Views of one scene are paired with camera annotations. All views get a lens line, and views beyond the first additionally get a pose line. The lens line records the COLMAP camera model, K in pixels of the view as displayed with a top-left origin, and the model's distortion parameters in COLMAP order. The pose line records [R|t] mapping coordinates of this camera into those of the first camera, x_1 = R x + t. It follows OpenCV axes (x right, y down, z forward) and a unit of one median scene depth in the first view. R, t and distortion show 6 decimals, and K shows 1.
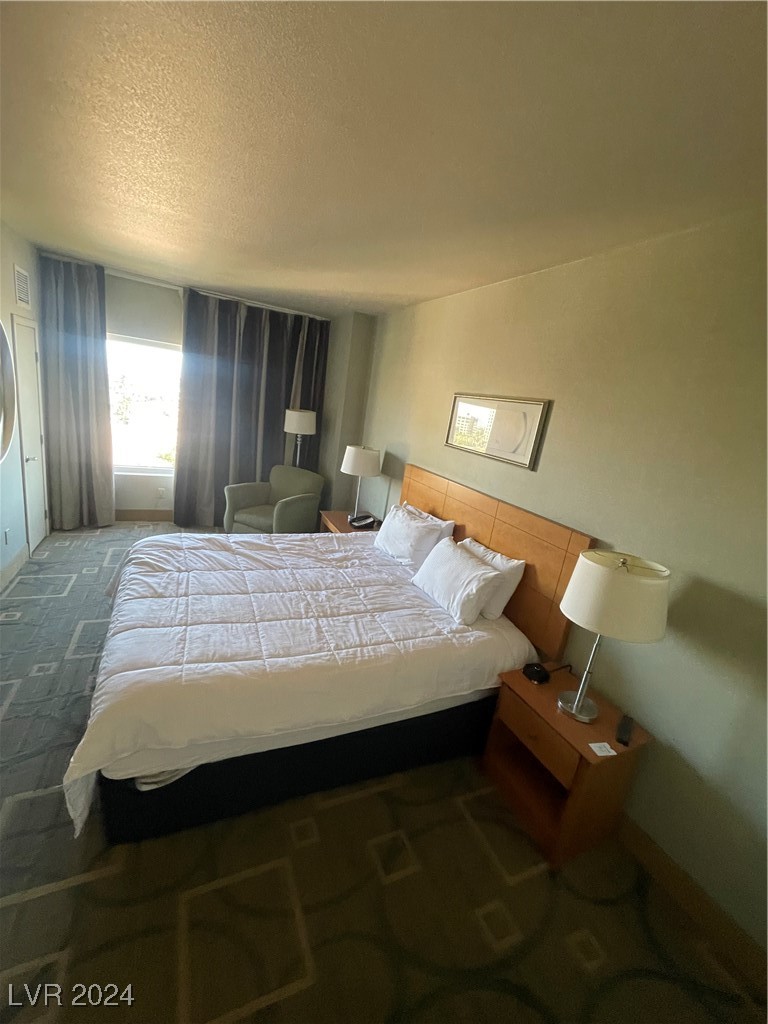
lens RADIAL K [[410.4, 0, 380.4], [0, 410.4, 506.1], [0, 0, 1]] dist [-0.004729, 0.000326]
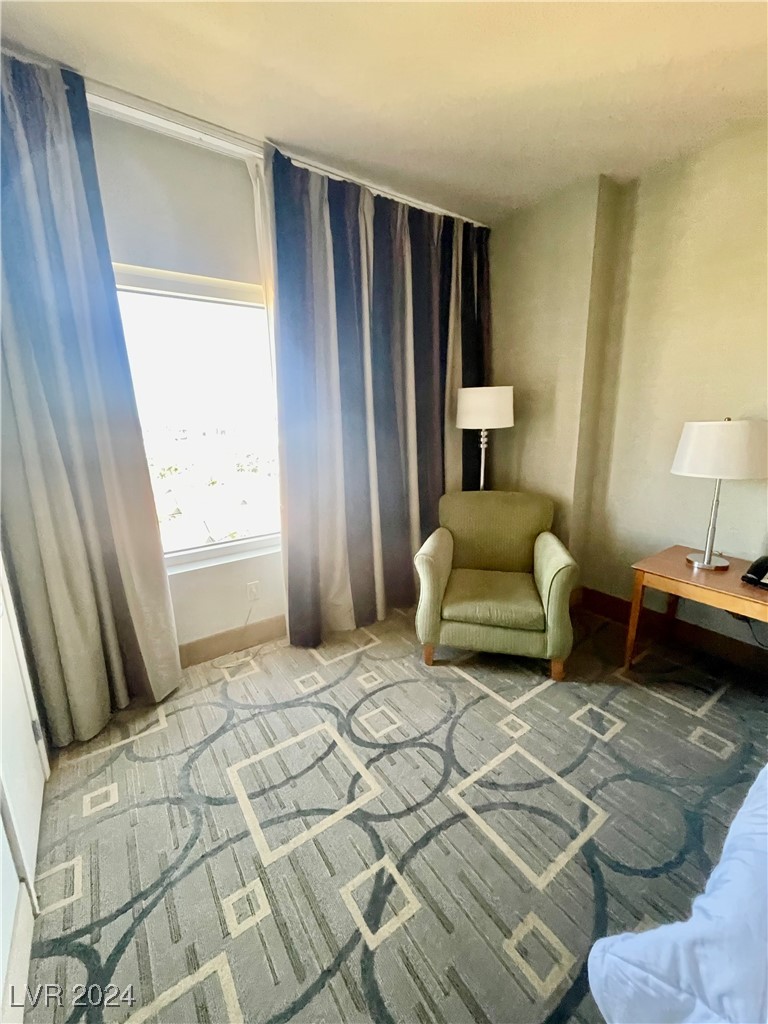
lens RADIAL K [[410.4, 0, 378.0], [0, 410.4, 509.5], [0, 0, 1]] dist [-0.004729, 0.000326]
pose [[0.971902, -0.191360, 0.137072, -0.647521], [0.195024, 0.980703, -0.013693, -0.137247], [-0.131807, 0.040040, 0.990466, 0.712785]]
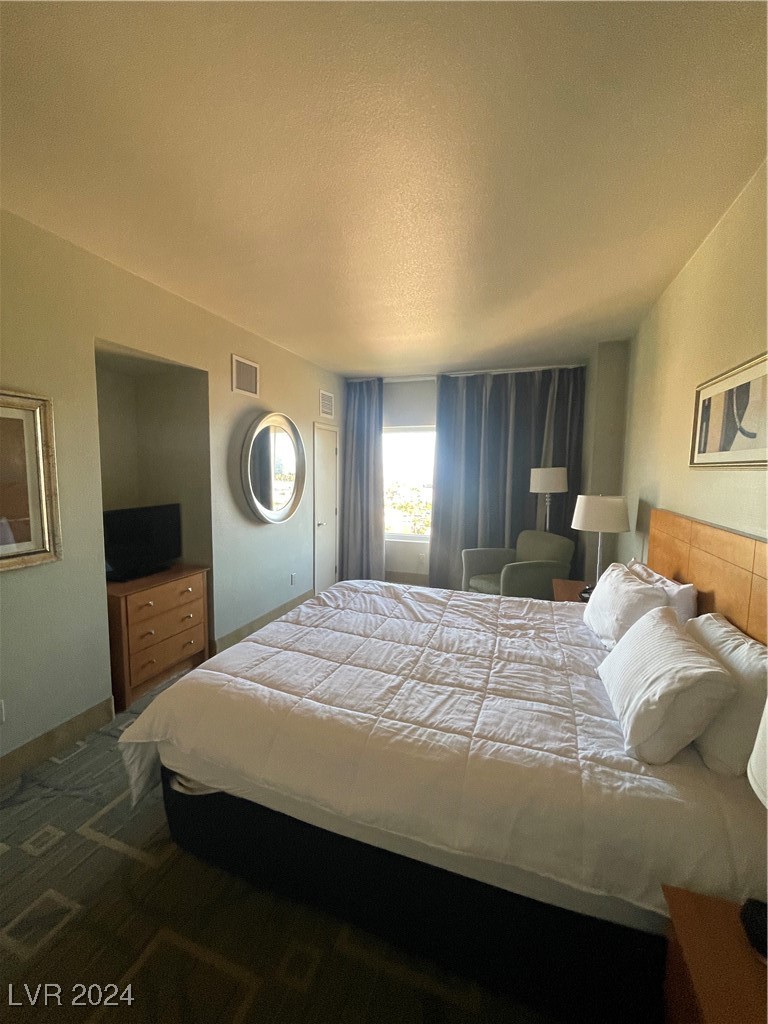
lens RADIAL K [[410.4, 0, 383.7], [0, 410.4, 504.2], [0, 0, 1]] dist [-0.004729, 0.000326]
pose [[0.706686, -0.076161, -0.703416, 0.251718], [-0.083918, 0.978149, -0.190215, 0.063825], [0.702533, 0.193451, 0.684853, 0.231390]]
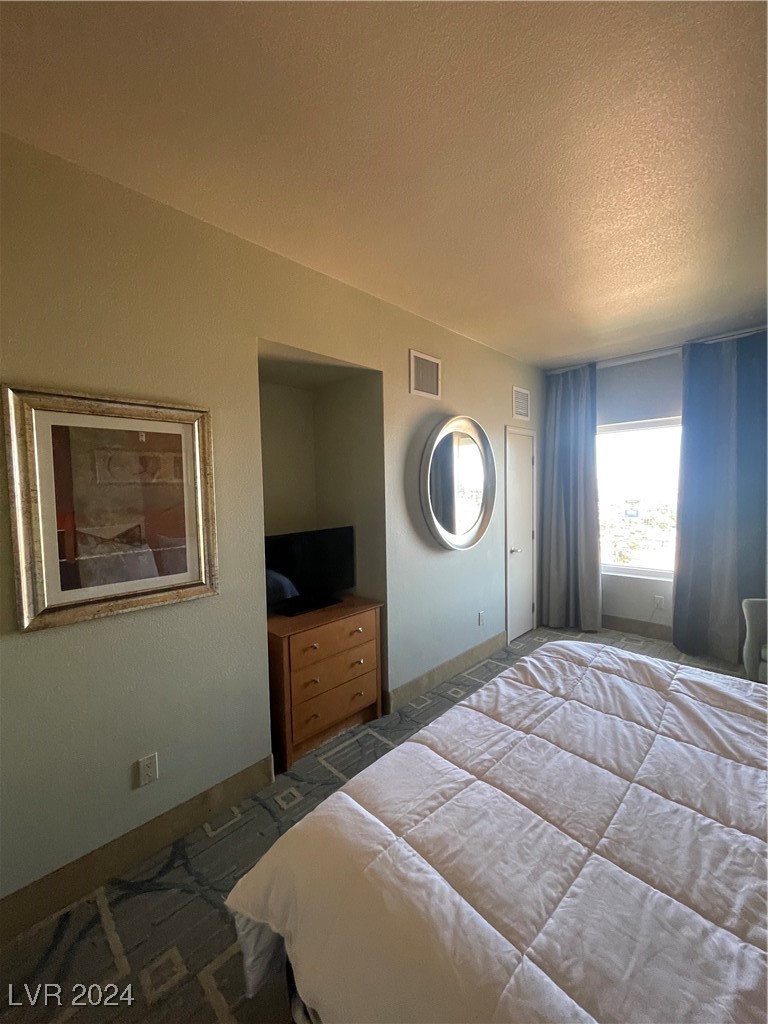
lens RADIAL K [[410.4, 0, 384.2], [0, 410.4, 511.3], [0, 0, 1]] dist [-0.004729, 0.000326]
pose [[0.344726, -0.099214, -0.933446, 0.049532], [-0.160644, 0.973494, -0.162797, 0.015990], [0.924855, 0.206073, 0.319650, 0.337800]]
